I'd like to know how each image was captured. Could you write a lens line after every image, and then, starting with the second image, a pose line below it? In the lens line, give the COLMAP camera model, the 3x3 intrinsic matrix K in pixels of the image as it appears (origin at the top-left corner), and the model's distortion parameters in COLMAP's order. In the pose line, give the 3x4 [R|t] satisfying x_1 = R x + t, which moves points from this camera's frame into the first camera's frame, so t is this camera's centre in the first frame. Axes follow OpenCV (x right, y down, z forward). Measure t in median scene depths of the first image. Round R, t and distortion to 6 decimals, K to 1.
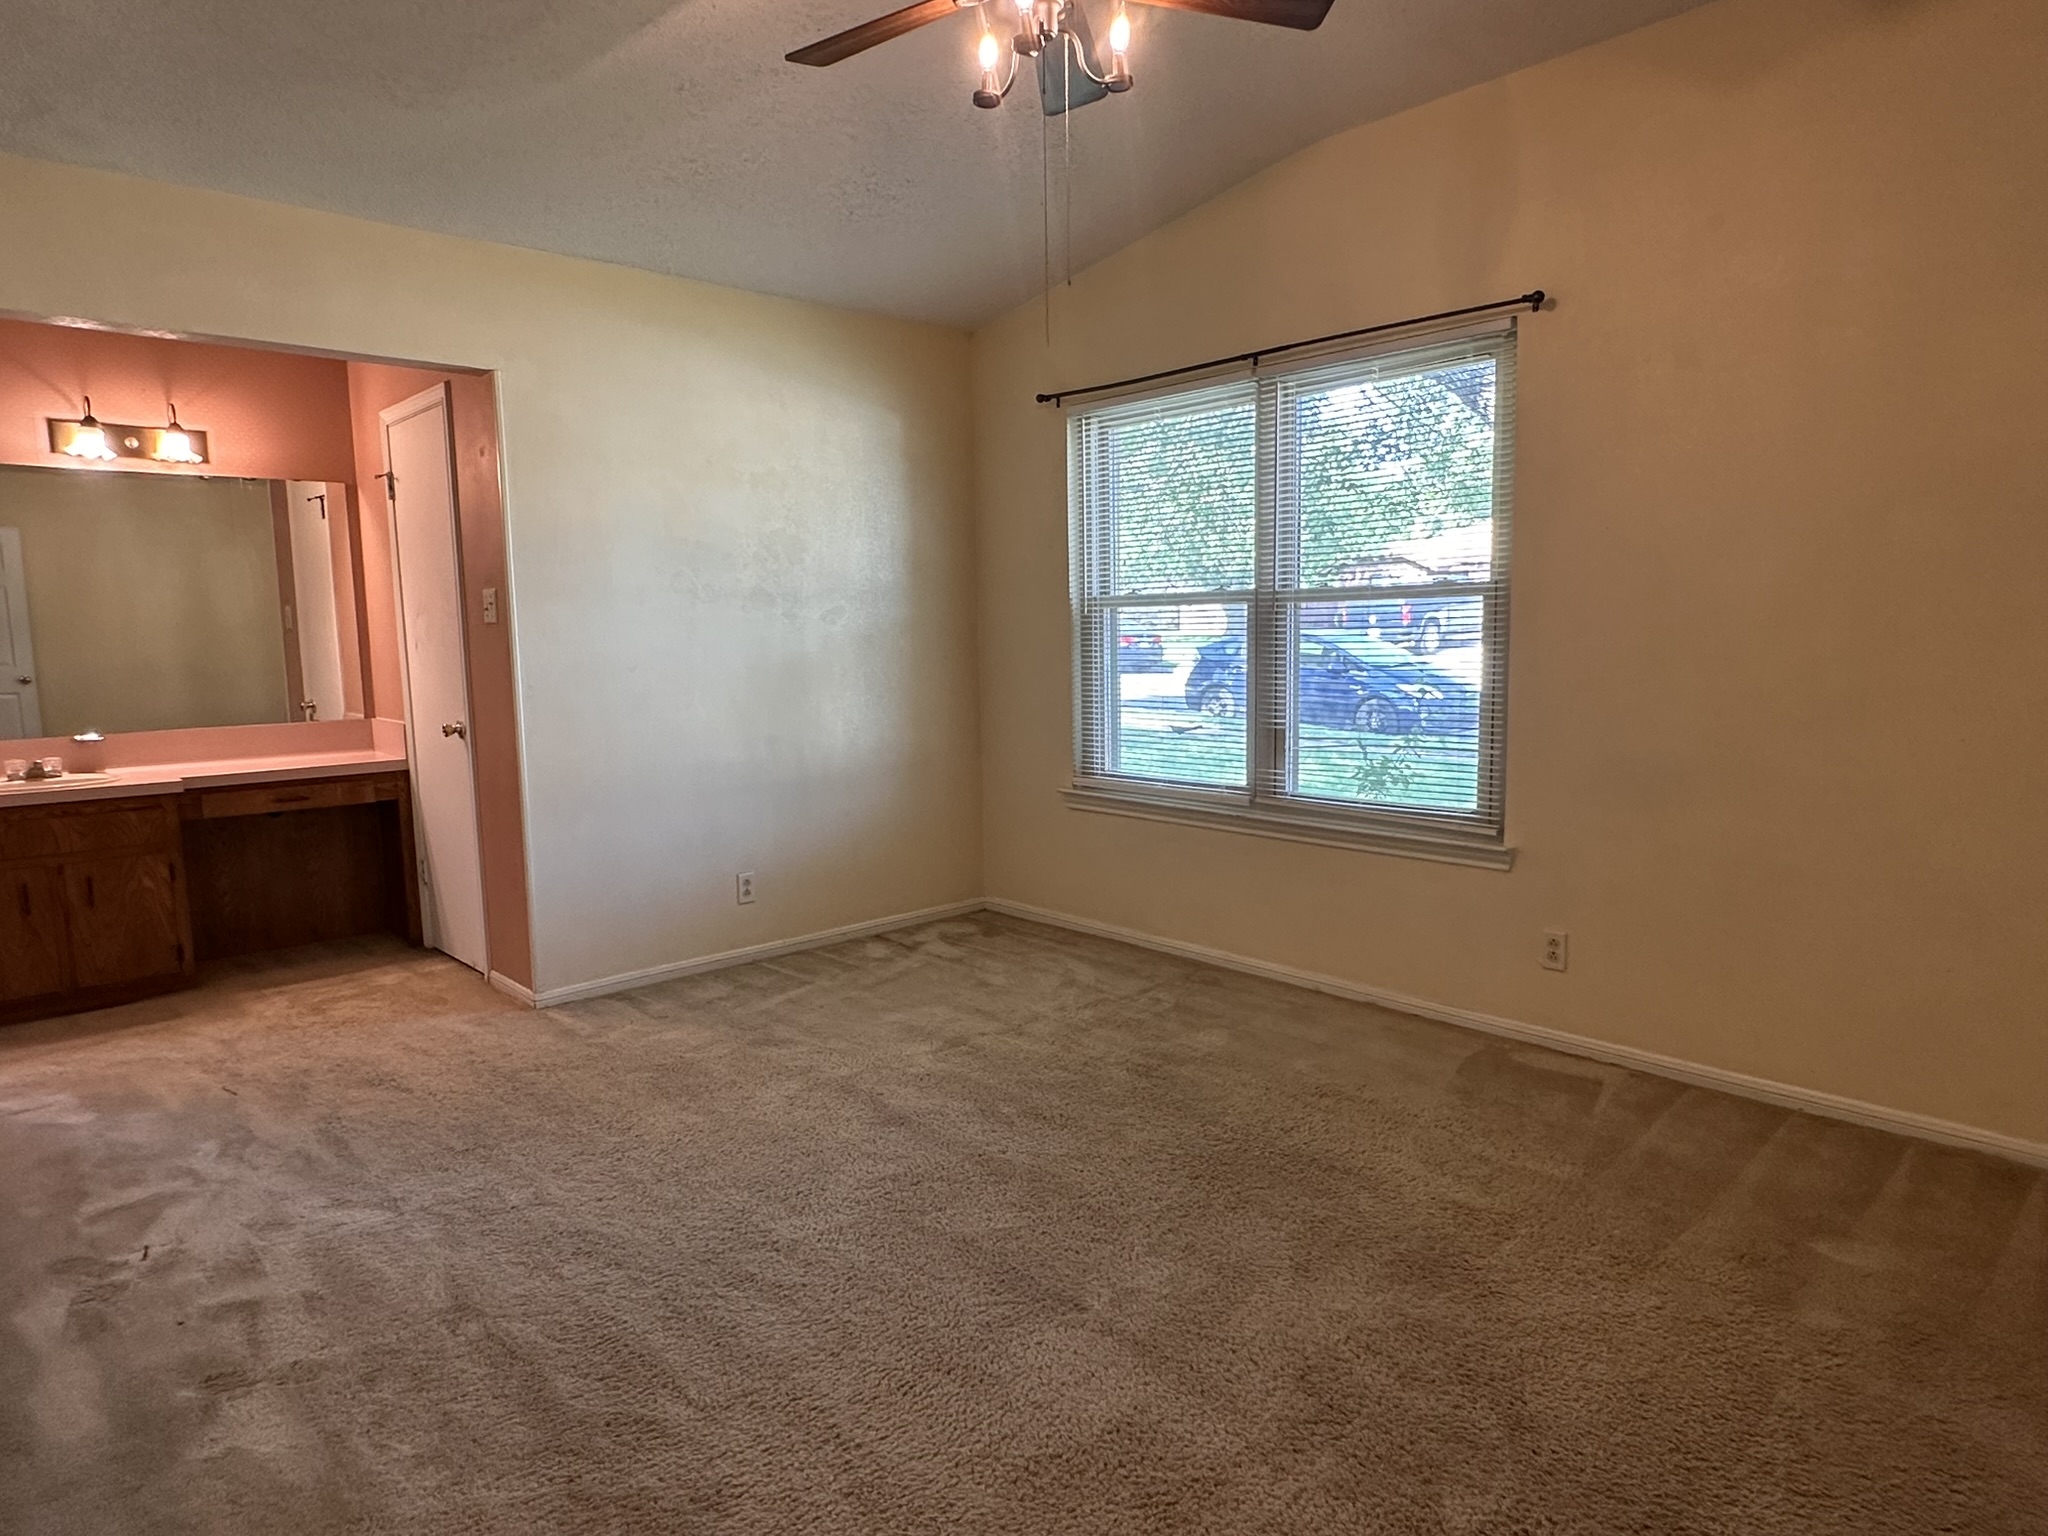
lens RADIAL K [[1234.9, 0, 1025.6], [0, 1234.9, 778.4], [0, 0, 1]] dist [-0.001074, 0.000652]
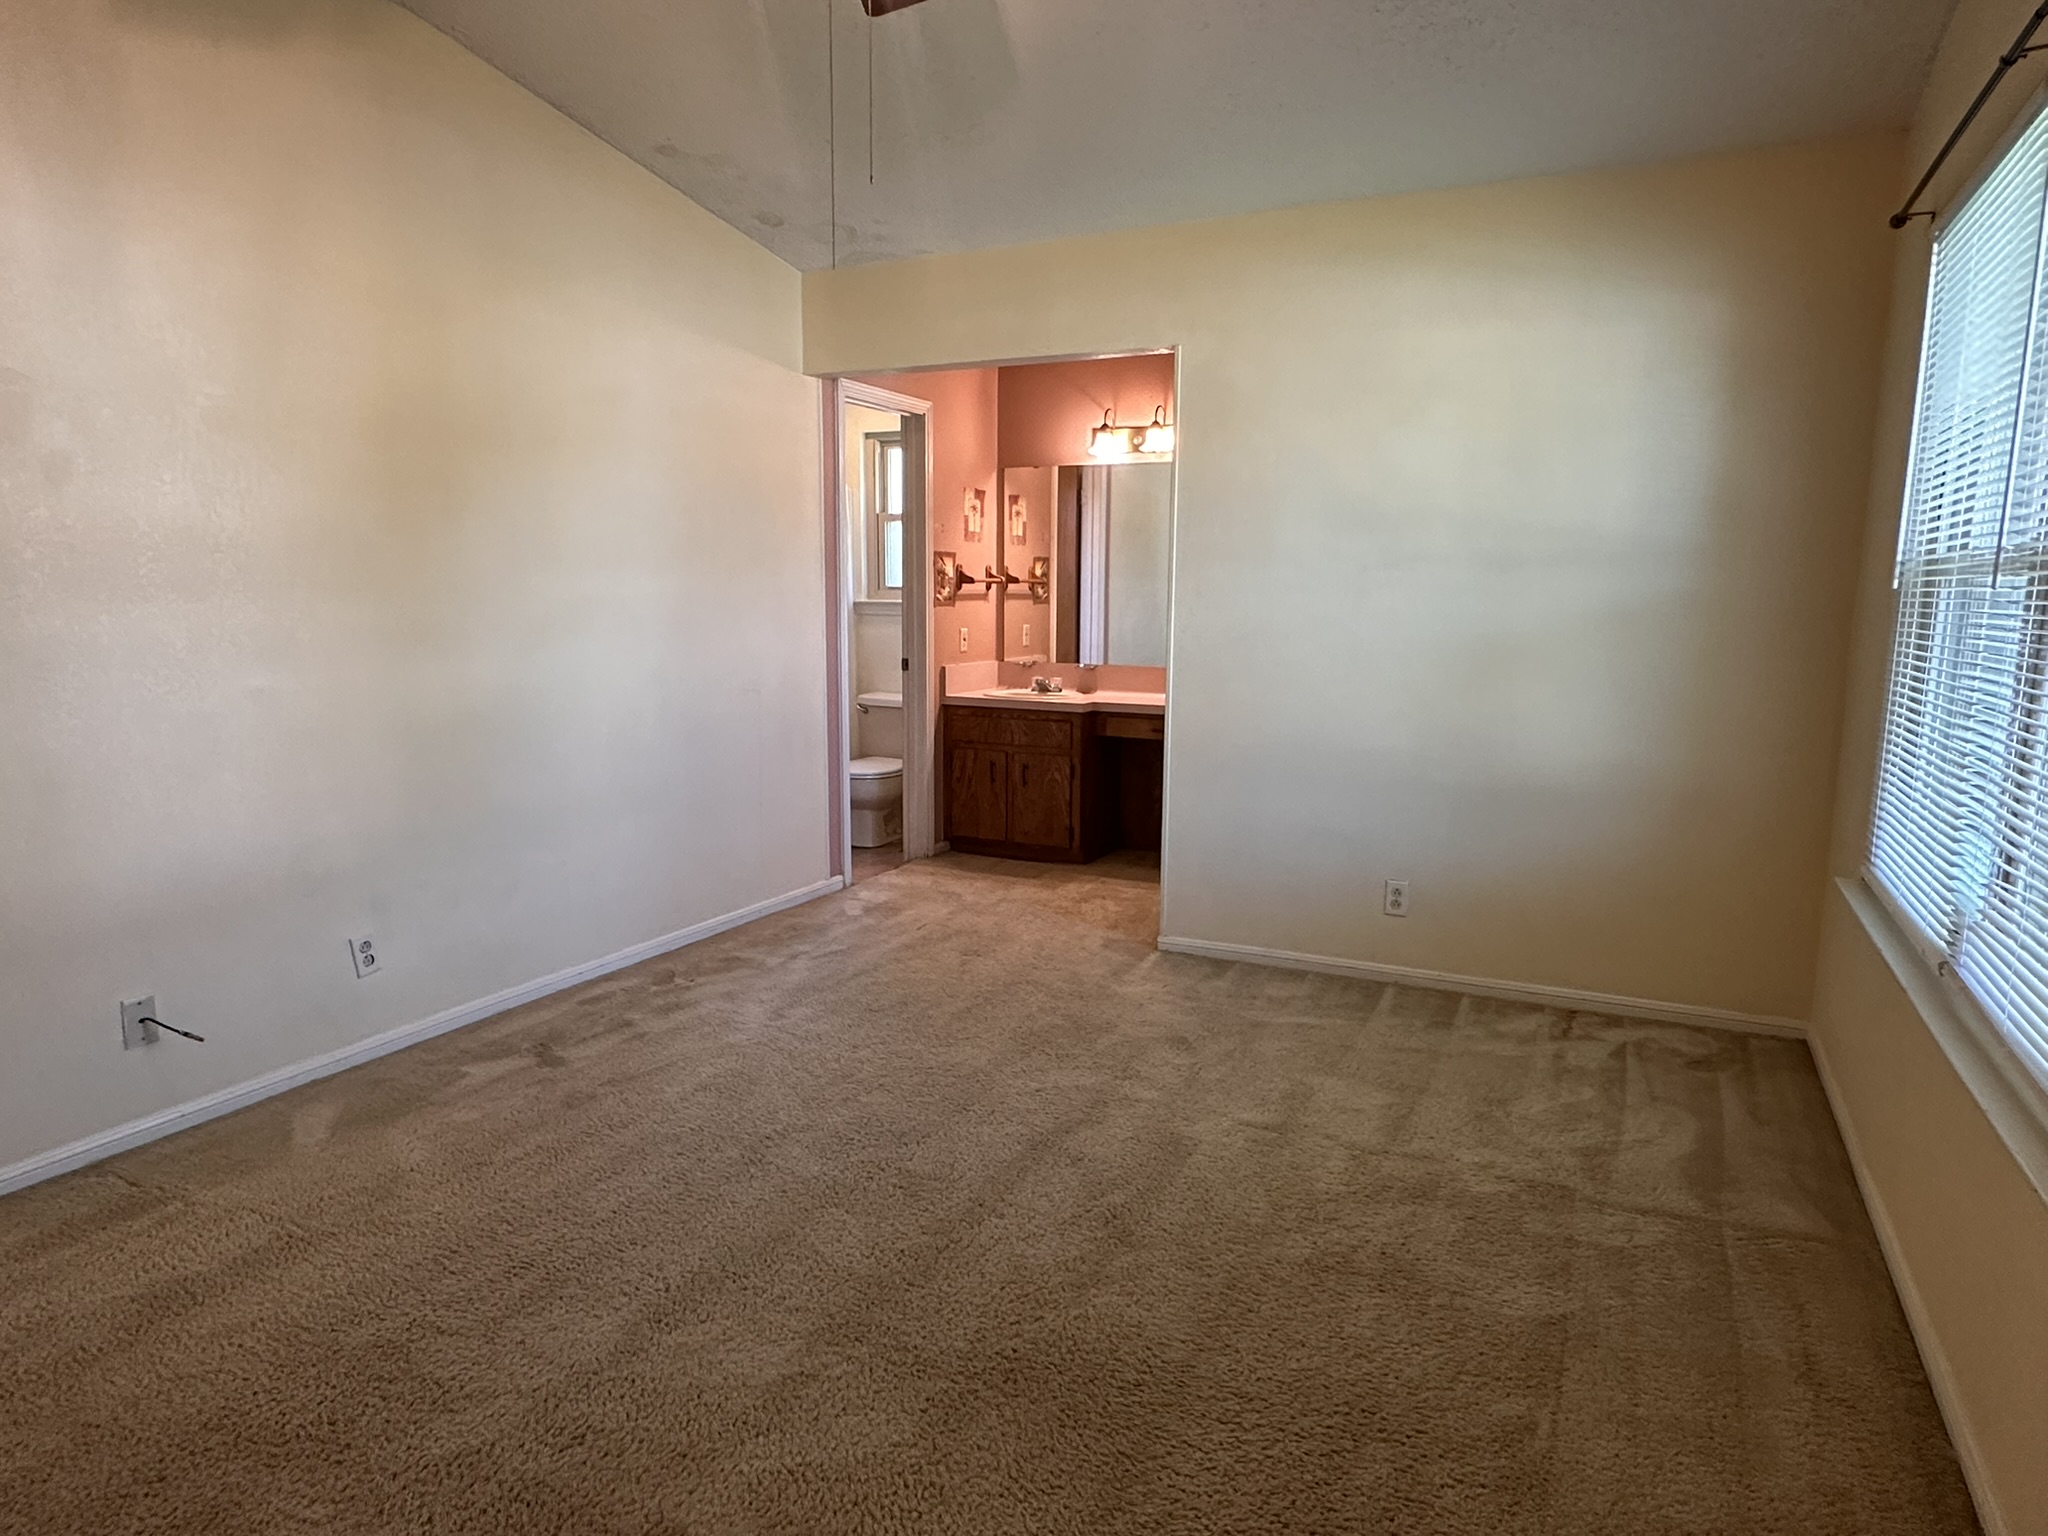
lens RADIAL K [[1234.9, 0, 1023.0], [0, 1234.9, 775.2], [0, 0, 1]] dist [-0.001074, 0.000652]
pose [[0.360551, 0.158102, -0.919243, 0.504662], [-0.131044, 0.984341, 0.117899, -0.069914], [0.923488, 0.077952, 0.375623, 0.467591]]
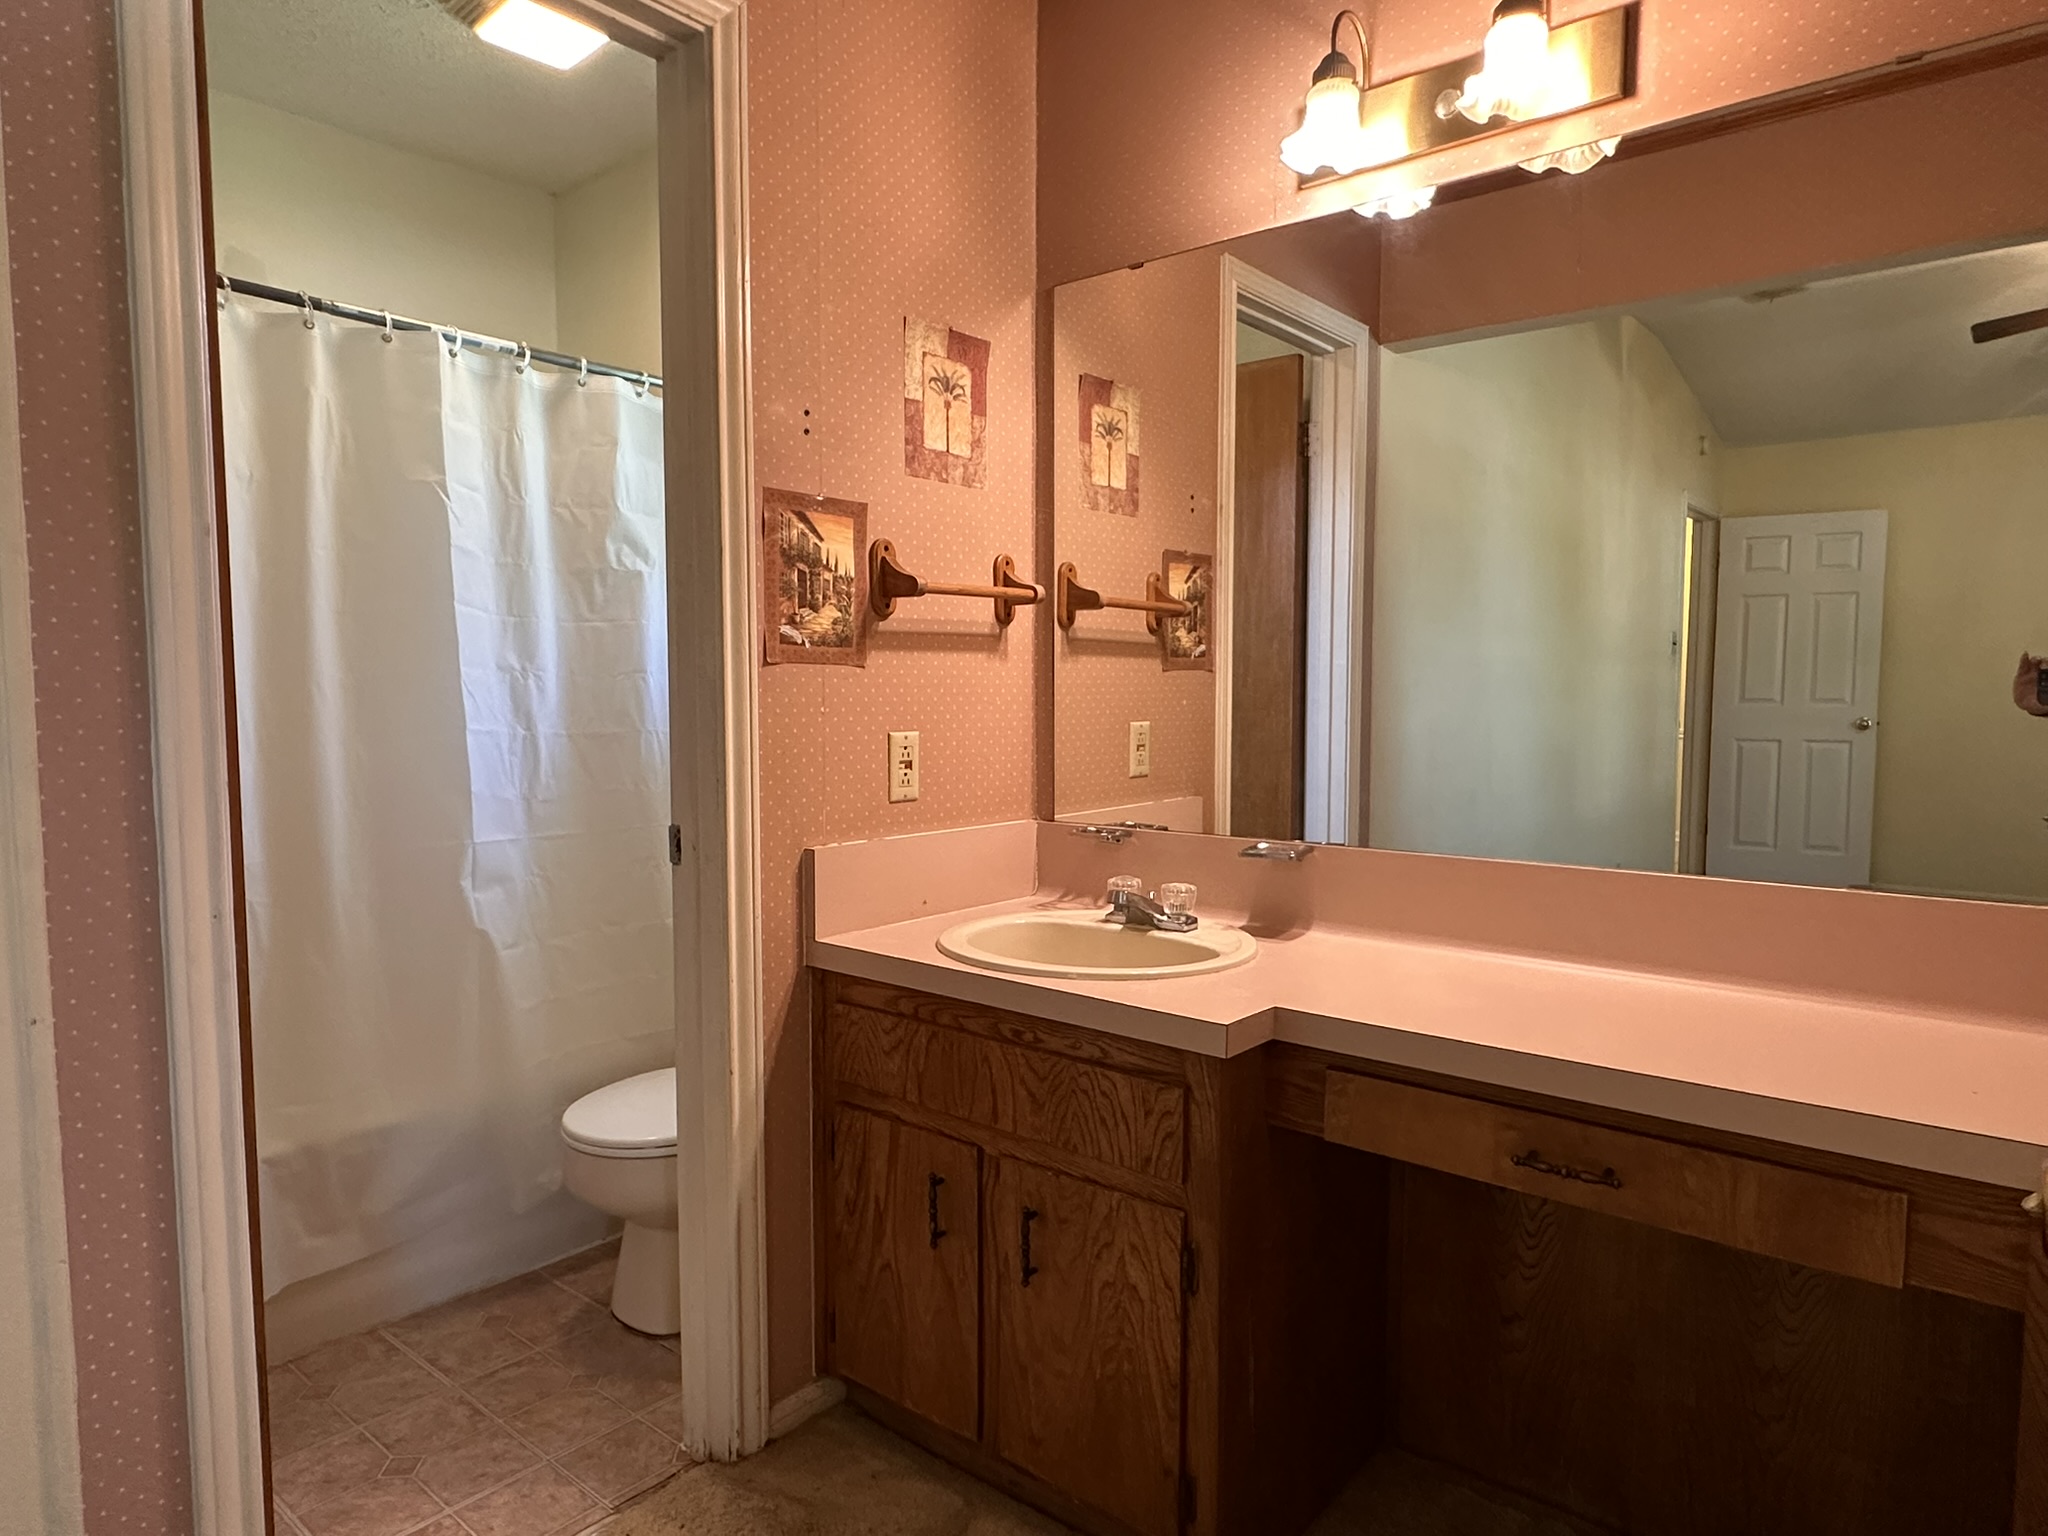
lens RADIAL K [[1234.9, 0, 1012.7], [0, 1234.9, 781.0], [0, 0, 1]] dist [-0.001074, 0.000652]
pose [[0.135423, 0.092429, -0.986467, -0.373588], [-0.126915, 0.989055, 0.075248, -0.082303], [0.982626, 0.115007, 0.145671, 0.900256]]
